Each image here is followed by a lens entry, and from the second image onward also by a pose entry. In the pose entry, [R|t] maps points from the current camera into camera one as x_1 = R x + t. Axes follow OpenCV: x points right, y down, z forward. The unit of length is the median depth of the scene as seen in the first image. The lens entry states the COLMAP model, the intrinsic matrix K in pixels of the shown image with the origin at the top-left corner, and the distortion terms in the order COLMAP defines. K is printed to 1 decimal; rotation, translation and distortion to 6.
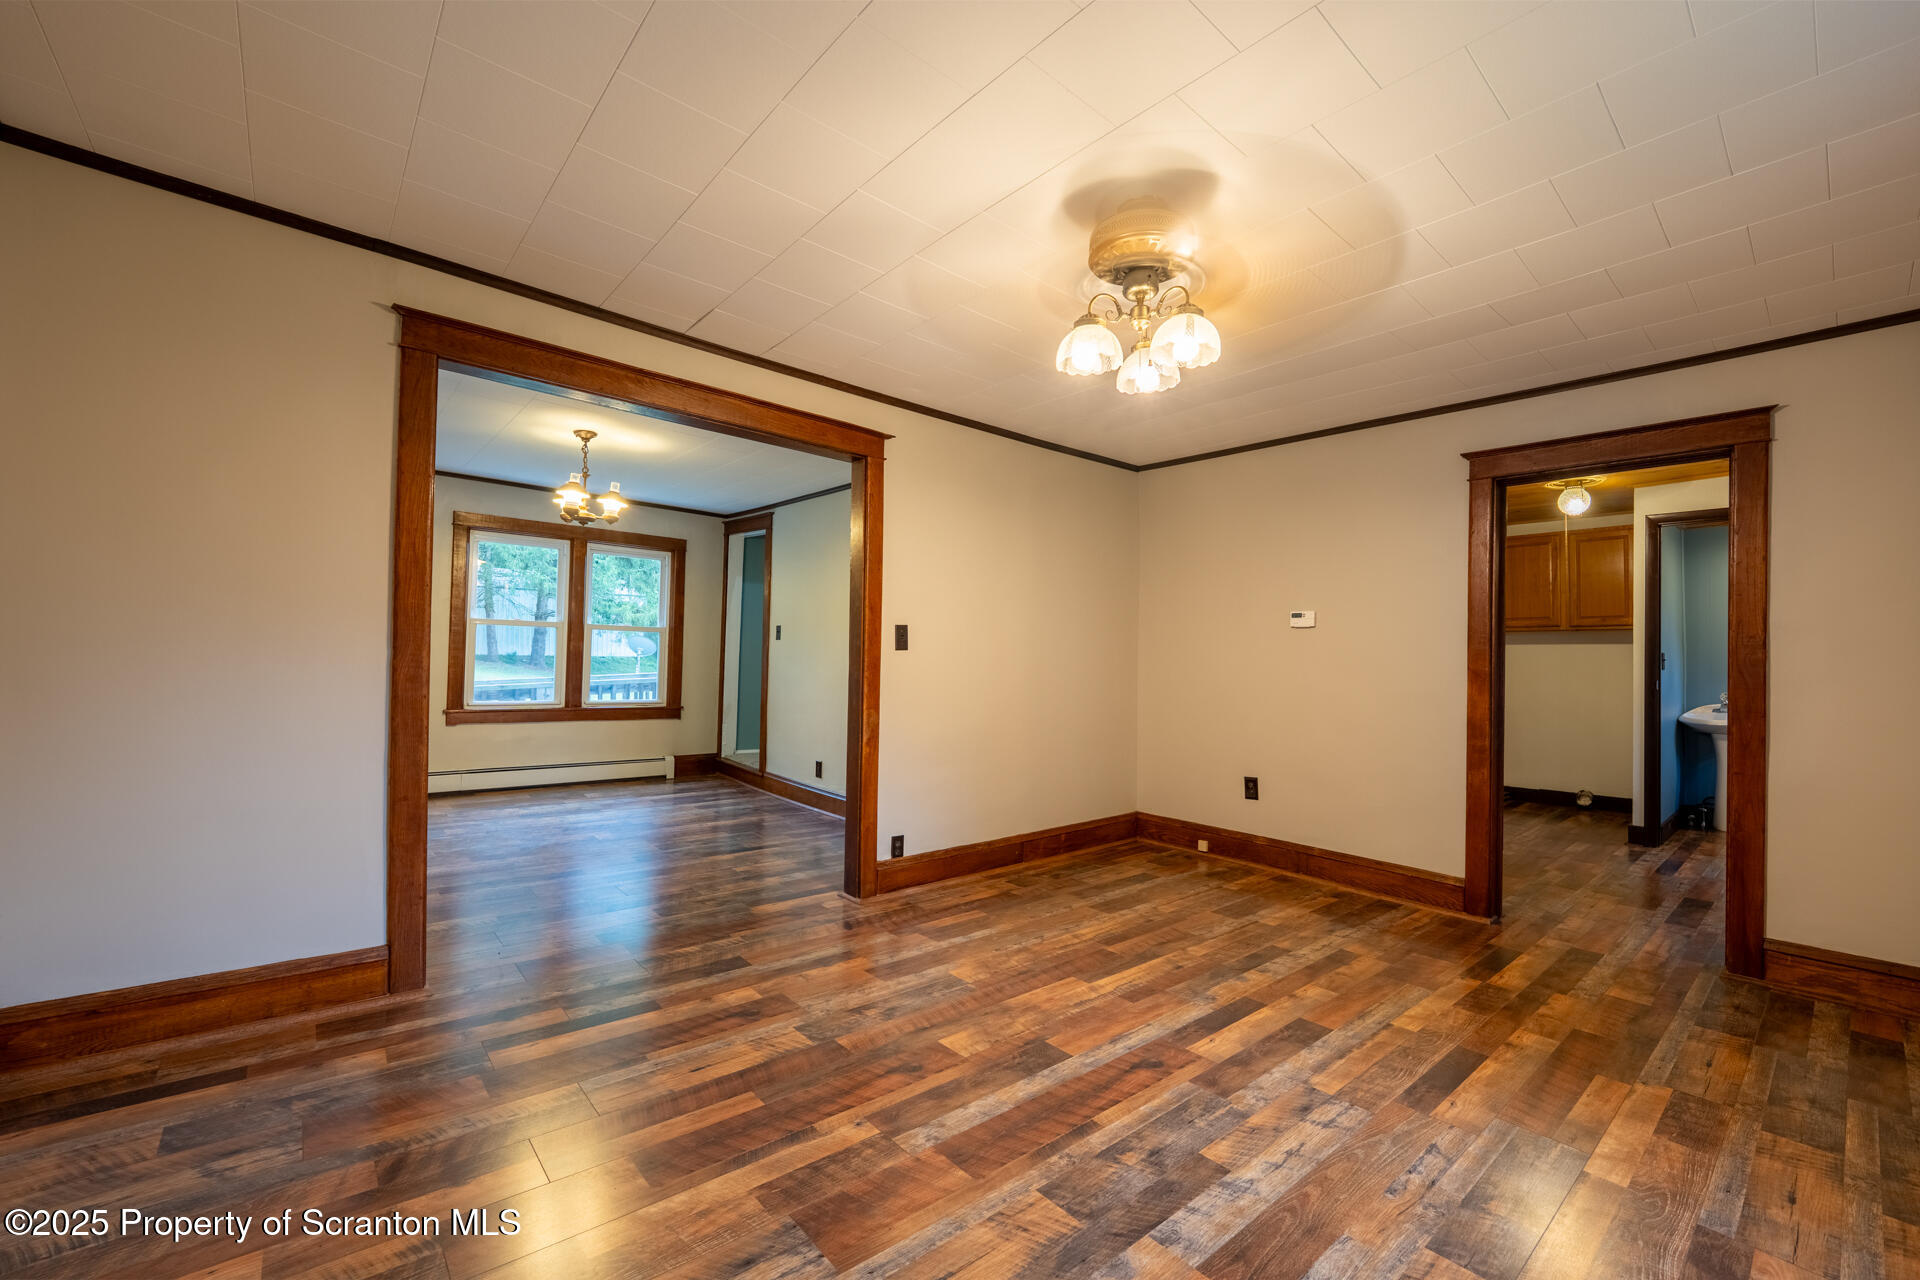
lens RADIAL K [[783.1, 0, 970.1], [0, 783.1, 647.6], [0, 0, 1]] dist [-0.004079, -0.000609]
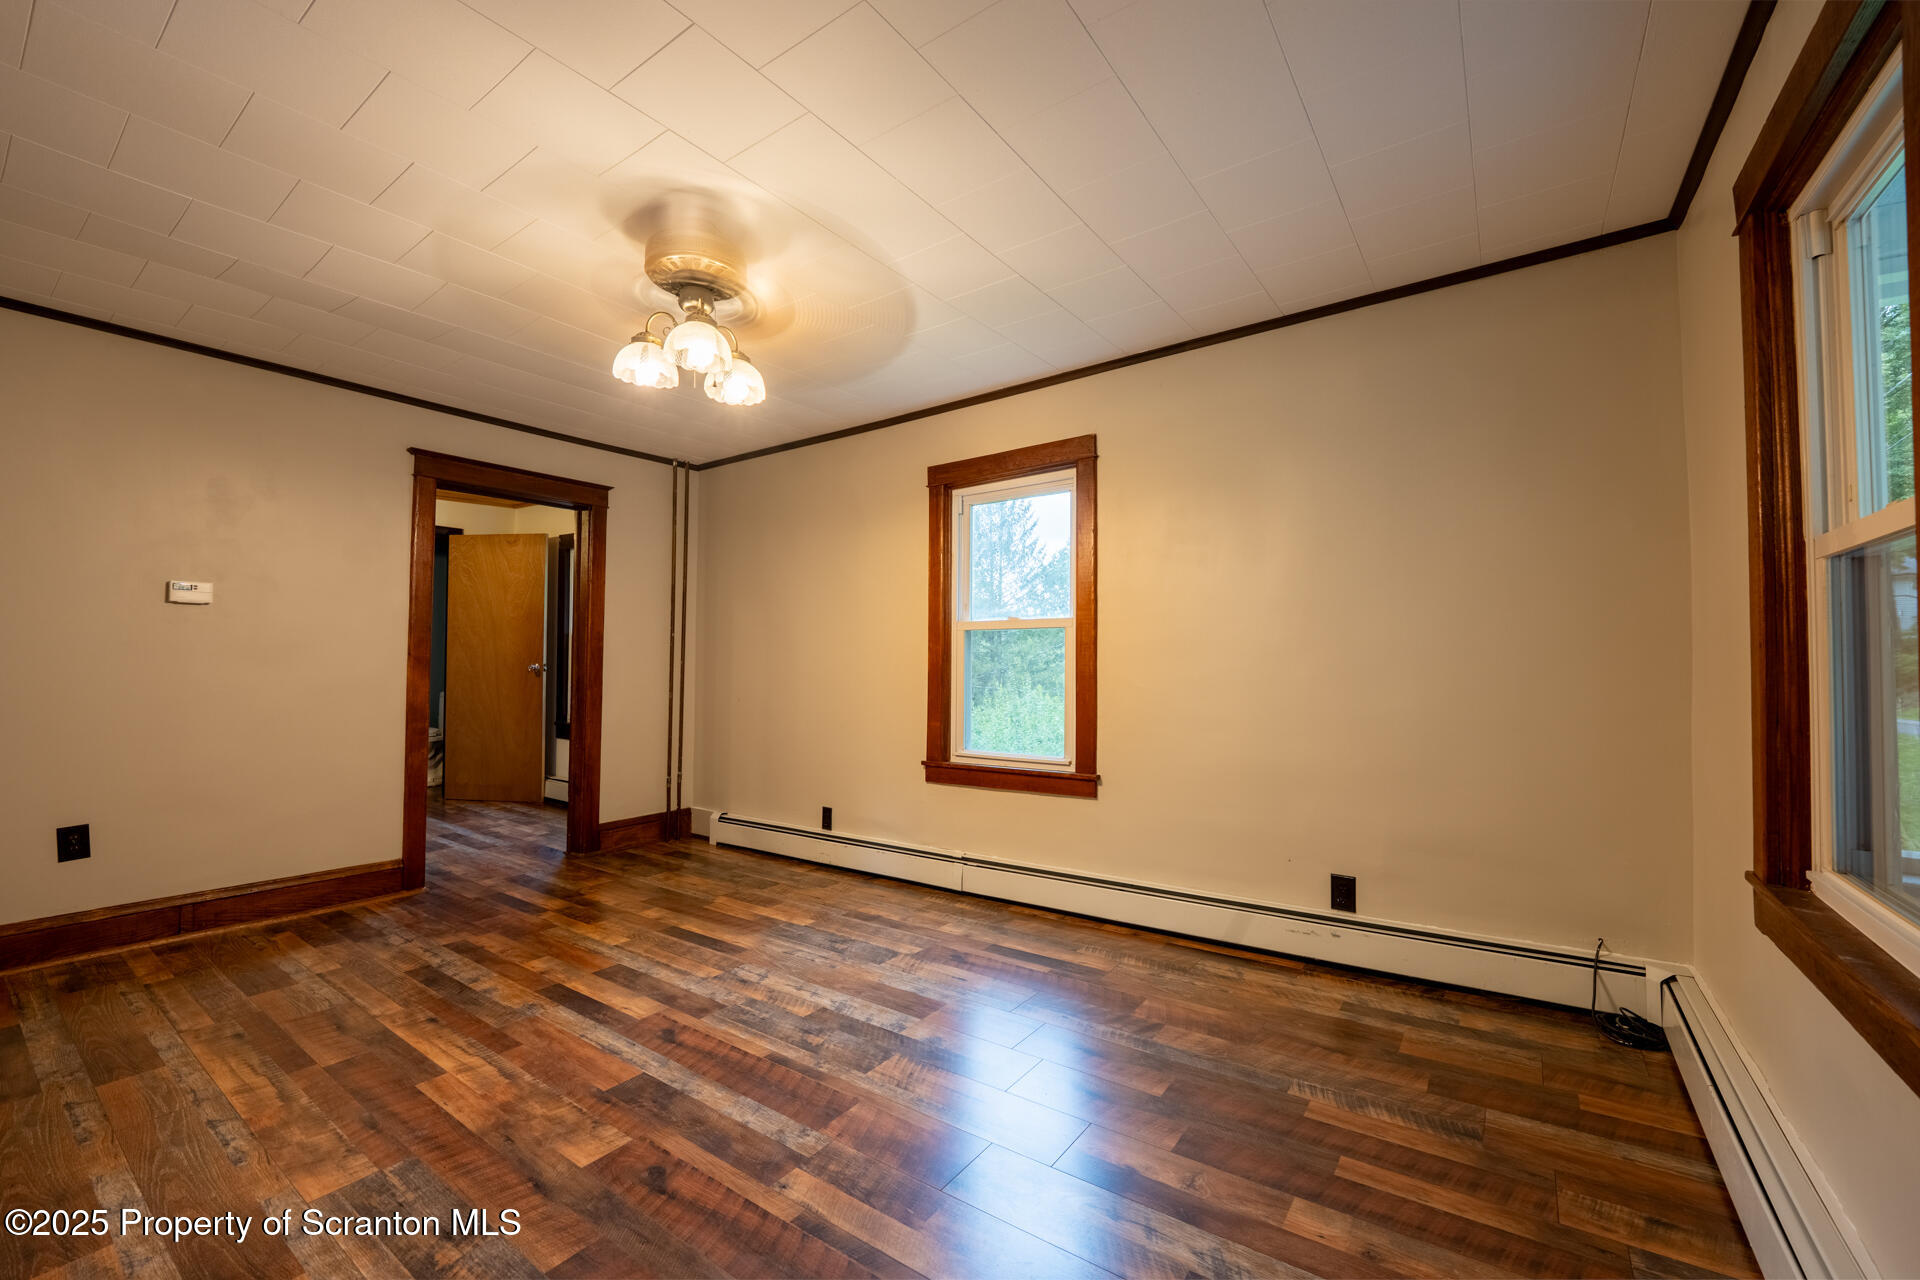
lens RADIAL K [[783.1, 0, 950.1], [0, 783.1, 652.6], [0, 0, 1]] dist [-0.004079, -0.000609]
pose [[-0.230014, -0.010754, 0.973128, -0.769744], [-0.021097, 0.999759, 0.006062, 0.002402], [-0.972959, -0.019135, -0.230185, 0.770925]]
